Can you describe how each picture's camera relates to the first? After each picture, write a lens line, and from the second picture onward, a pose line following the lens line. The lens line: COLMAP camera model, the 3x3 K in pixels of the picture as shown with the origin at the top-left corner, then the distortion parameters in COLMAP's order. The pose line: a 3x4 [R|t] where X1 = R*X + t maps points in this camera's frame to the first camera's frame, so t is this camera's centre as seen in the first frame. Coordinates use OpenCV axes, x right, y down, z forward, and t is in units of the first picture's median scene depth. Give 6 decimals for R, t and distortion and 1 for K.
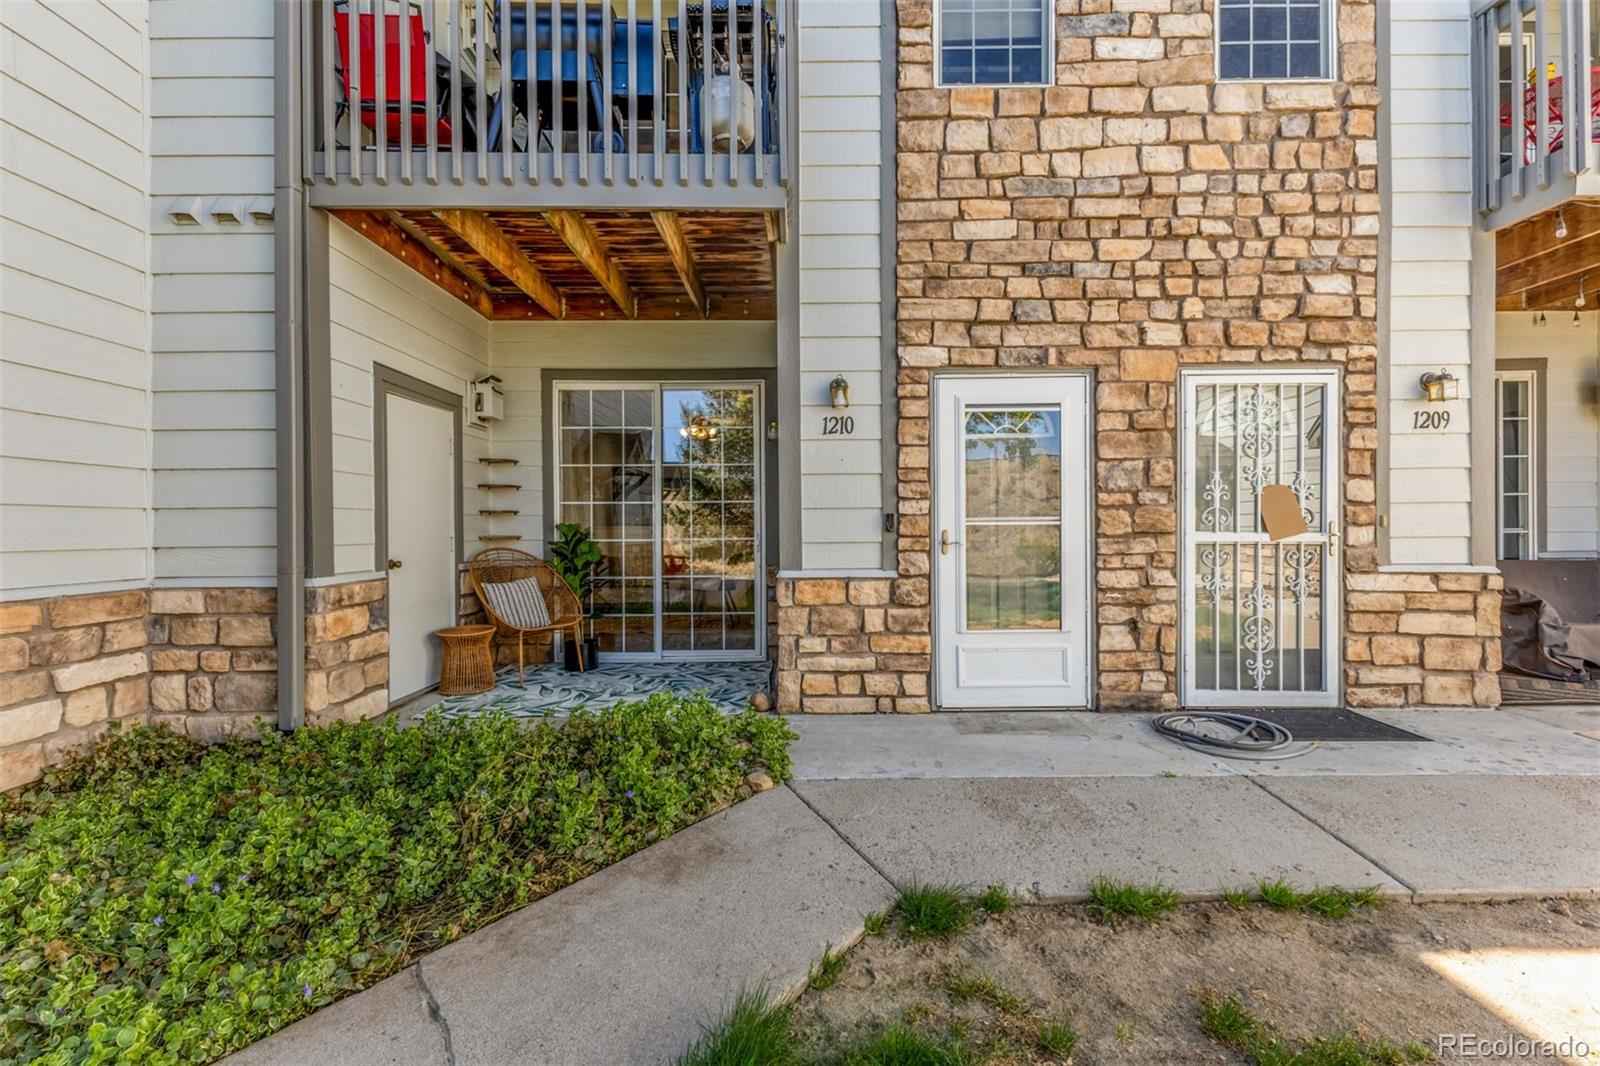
lens RADIAL K [[707.7, 0, 796.0], [0, 707.7, 525.0], [0, 0, 1]] dist [0.003608, 0.000250]
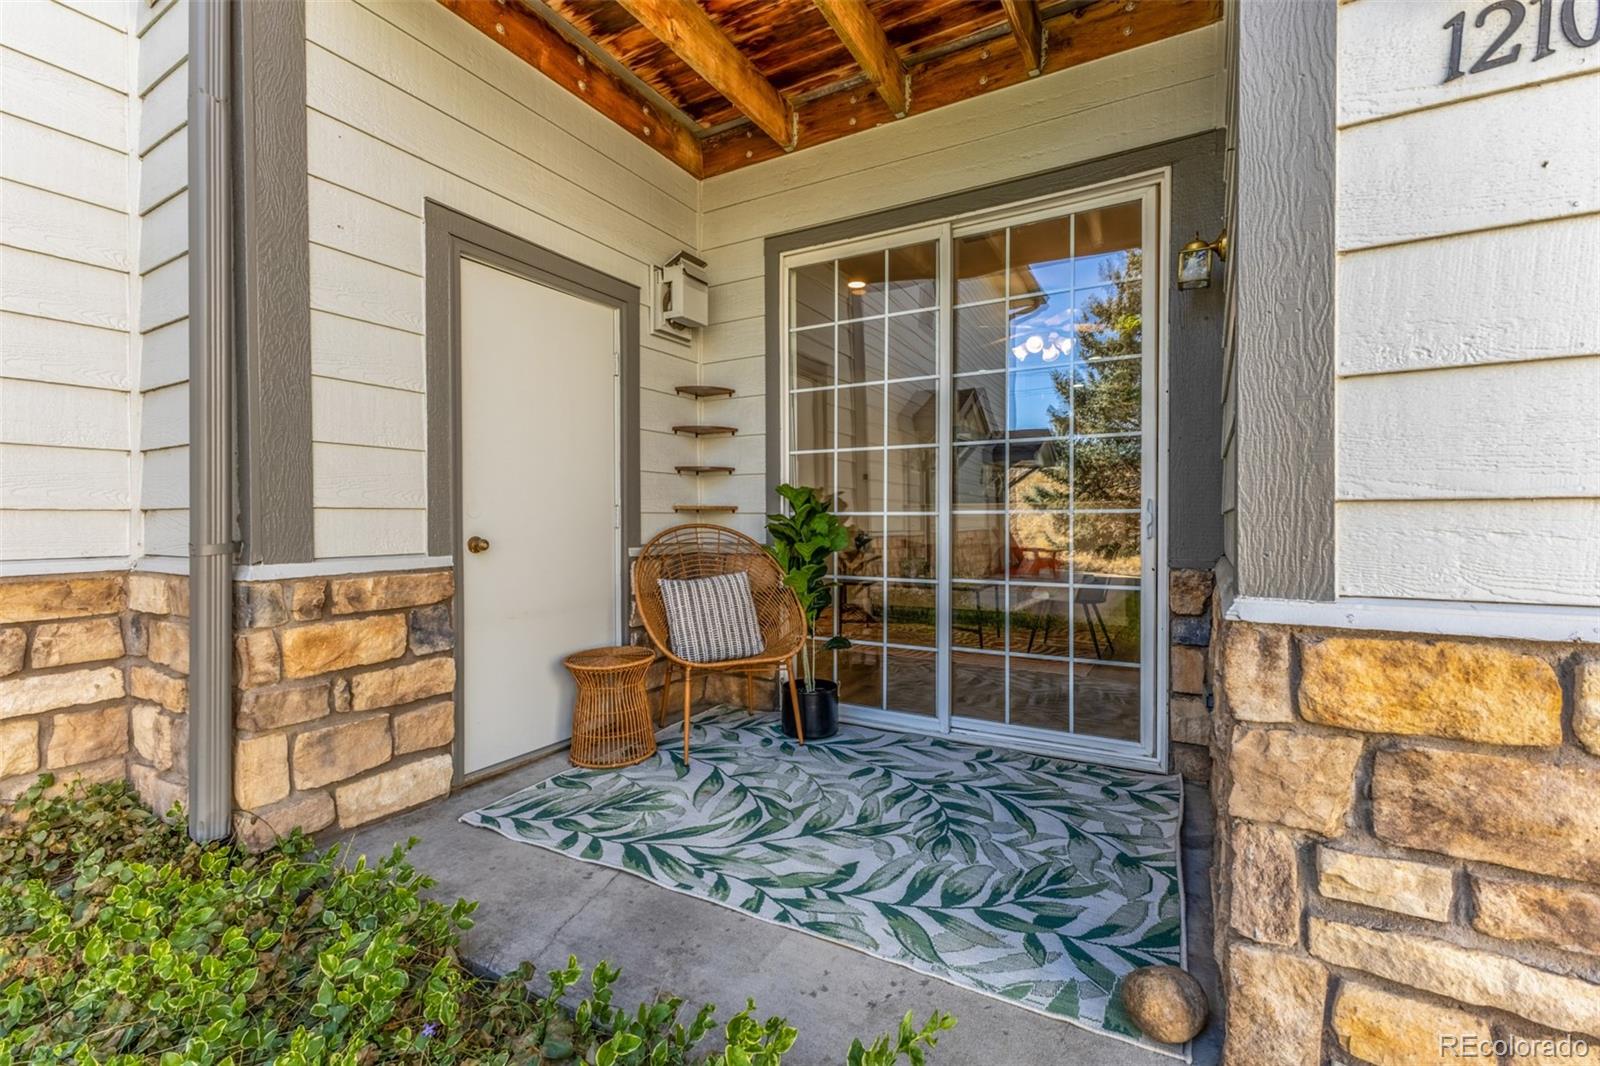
lens RADIAL K [[707.7, 0, 796.0], [0, 707.7, 525.0], [0, 0, 1]] dist [0.003608, 0.000250]
pose [[0.872679, 0.010151, -0.488189, -0.039089], [-0.002744, 0.999870, 0.015885, 0.030110], [0.488286, -0.012523, 0.872594, 0.641323]]
